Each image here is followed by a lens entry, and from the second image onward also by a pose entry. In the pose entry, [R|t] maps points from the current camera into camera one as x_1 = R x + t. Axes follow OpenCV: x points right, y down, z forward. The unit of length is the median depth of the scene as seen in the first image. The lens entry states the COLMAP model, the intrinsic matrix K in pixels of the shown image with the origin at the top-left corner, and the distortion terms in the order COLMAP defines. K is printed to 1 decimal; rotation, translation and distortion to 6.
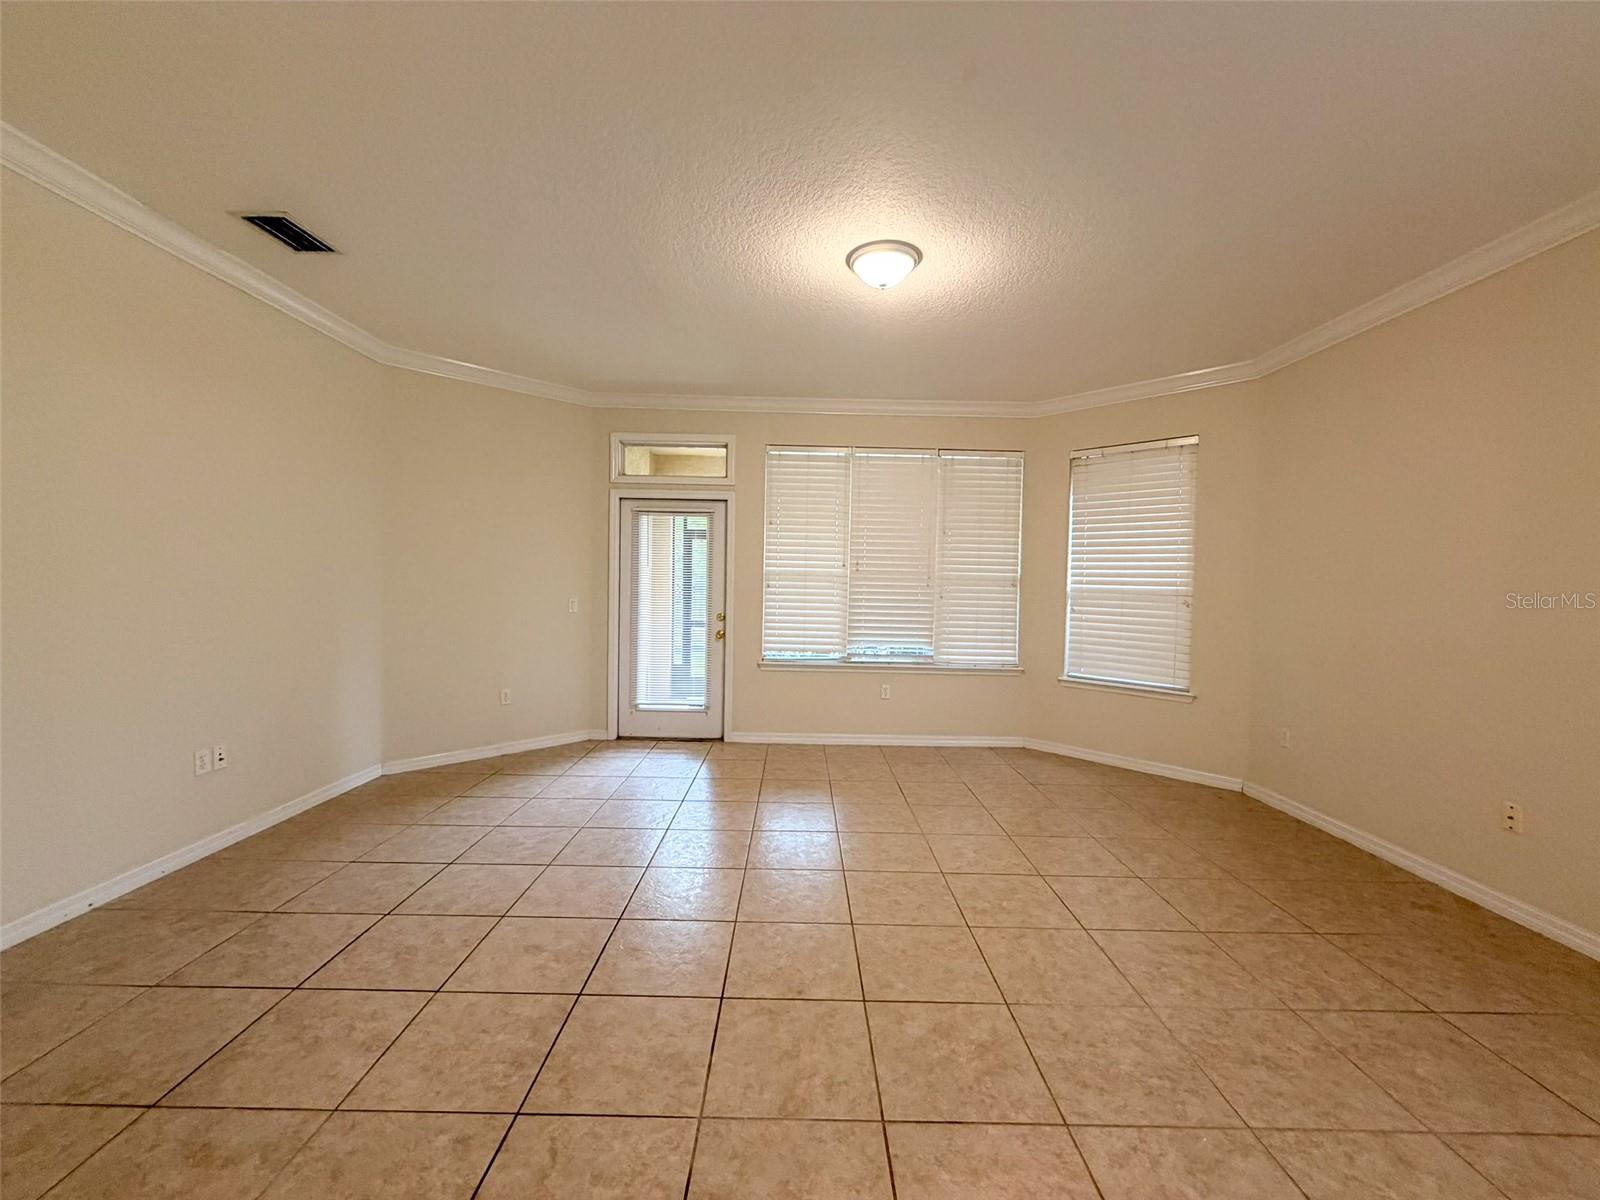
lens RADIAL K [[638.9, 0, 797.3], [0, 638.9, 603.1], [0, 0, 1]] dist [-0.000712, 0.000441]
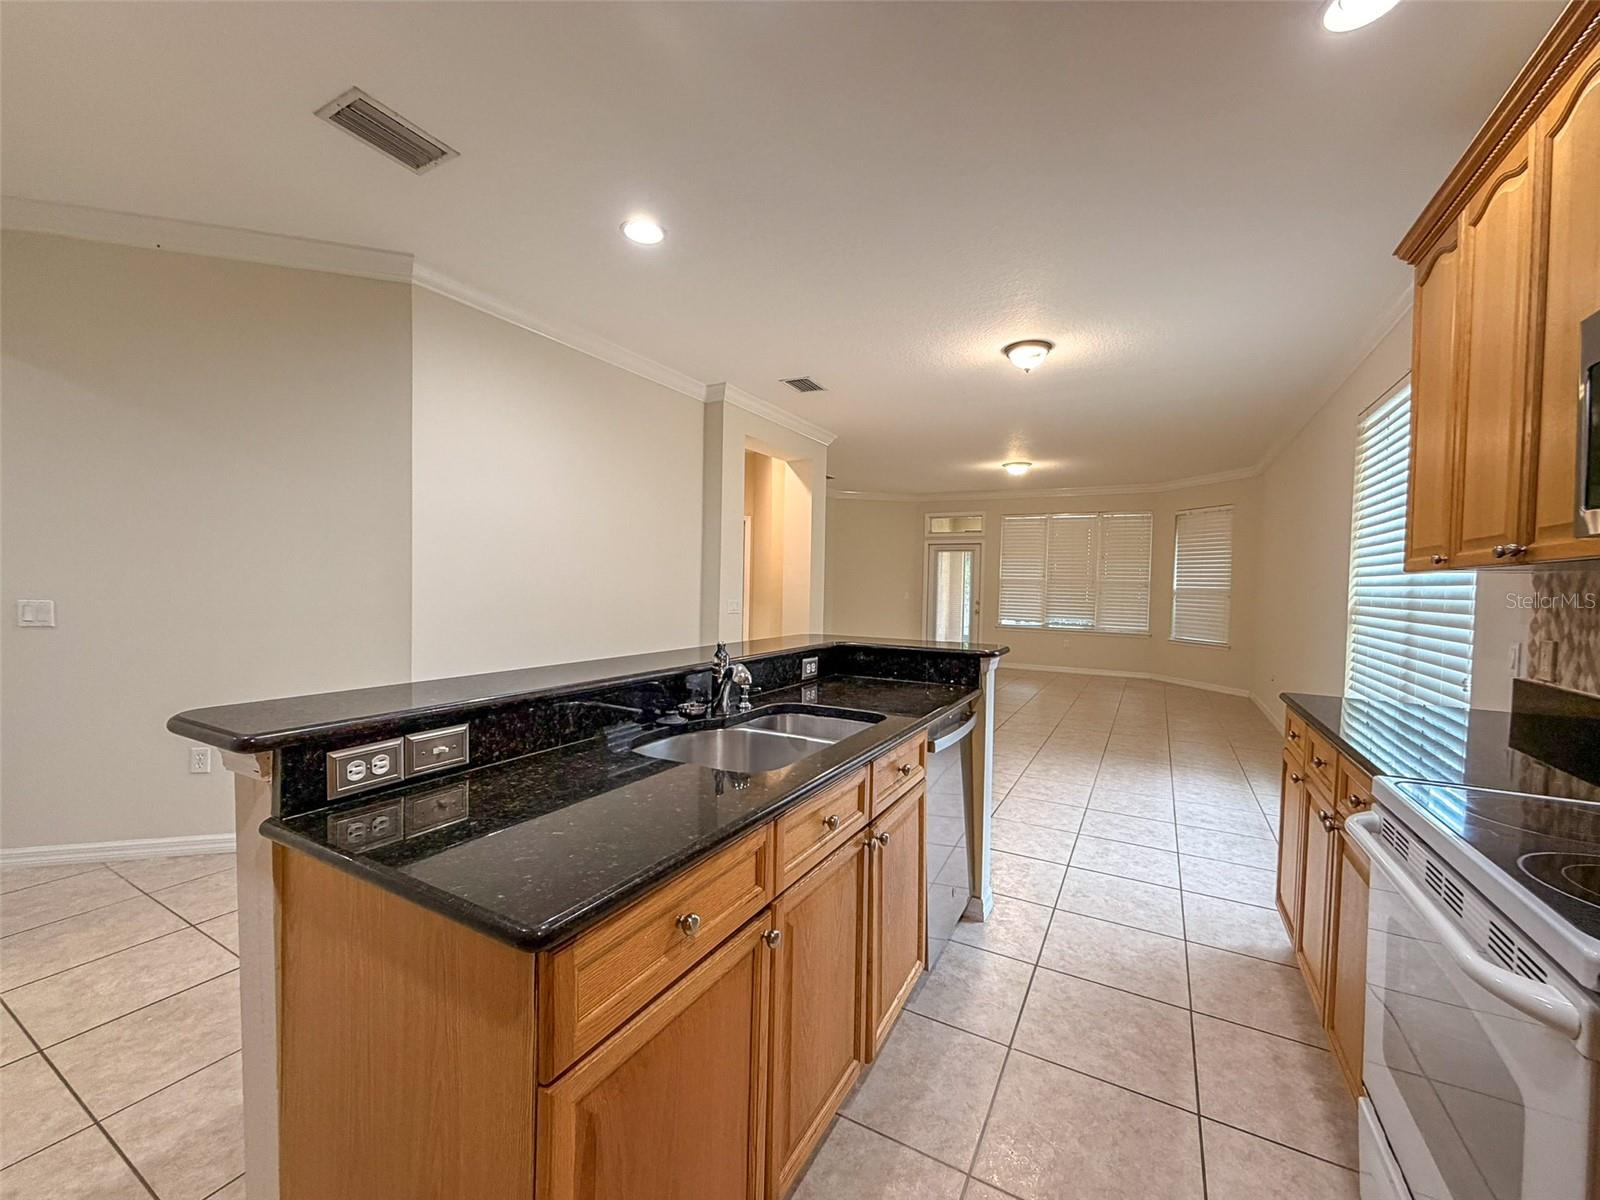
lens RADIAL K [[638.9, 0, 797.3], [0, 638.9, 603.1], [0, 0, 1]] dist [-0.000712, 0.000441]
pose [[0.873211, 0.013837, -0.487146, 0.427181], [-0.020114, 0.999768, -0.007658, 0.058170], [0.486927, 0.016485, 0.873287, -1.194134]]
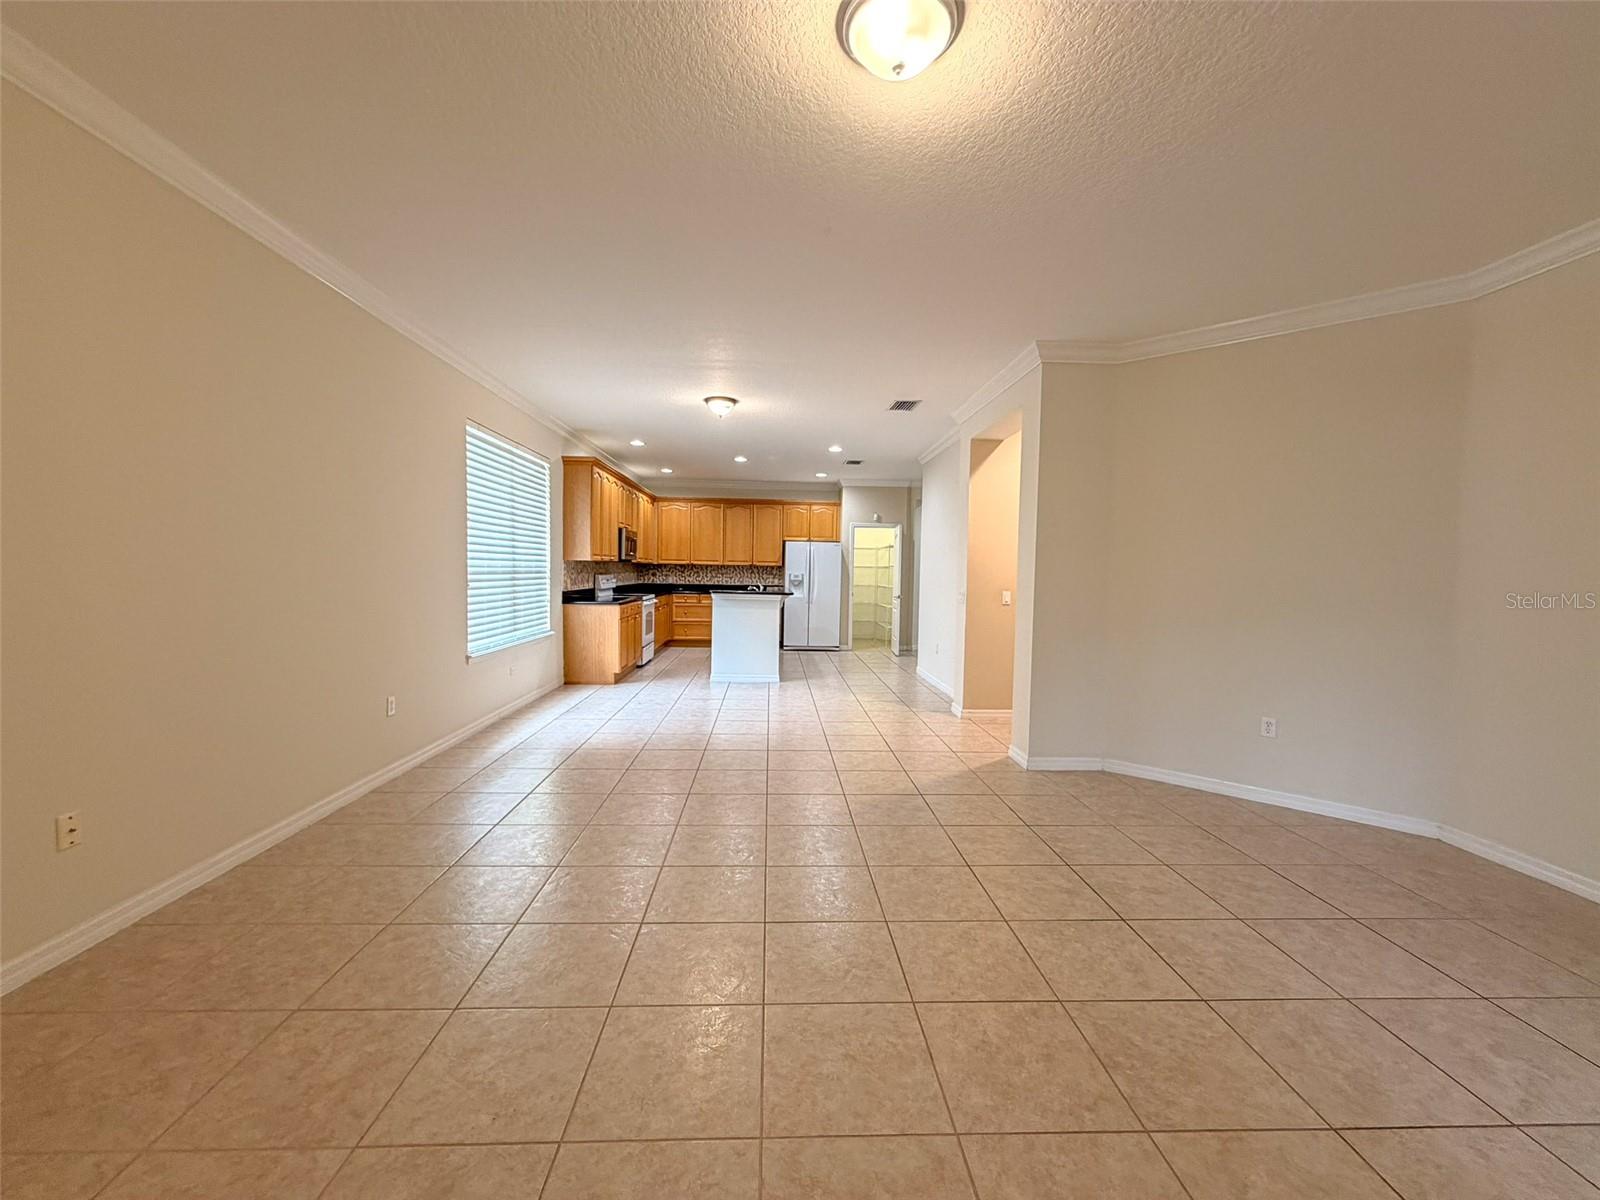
lens RADIAL K [[638.9, 0, 797.3], [0, 638.9, 603.1], [0, 0, 1]] dist [-0.000712, 0.000441]
pose [[-0.998351, -0.035325, -0.045254, 0.156438], [-0.039081, 0.995614, 0.084998, -0.027896], [0.042053, 0.086626, -0.995353, 1.067195]]
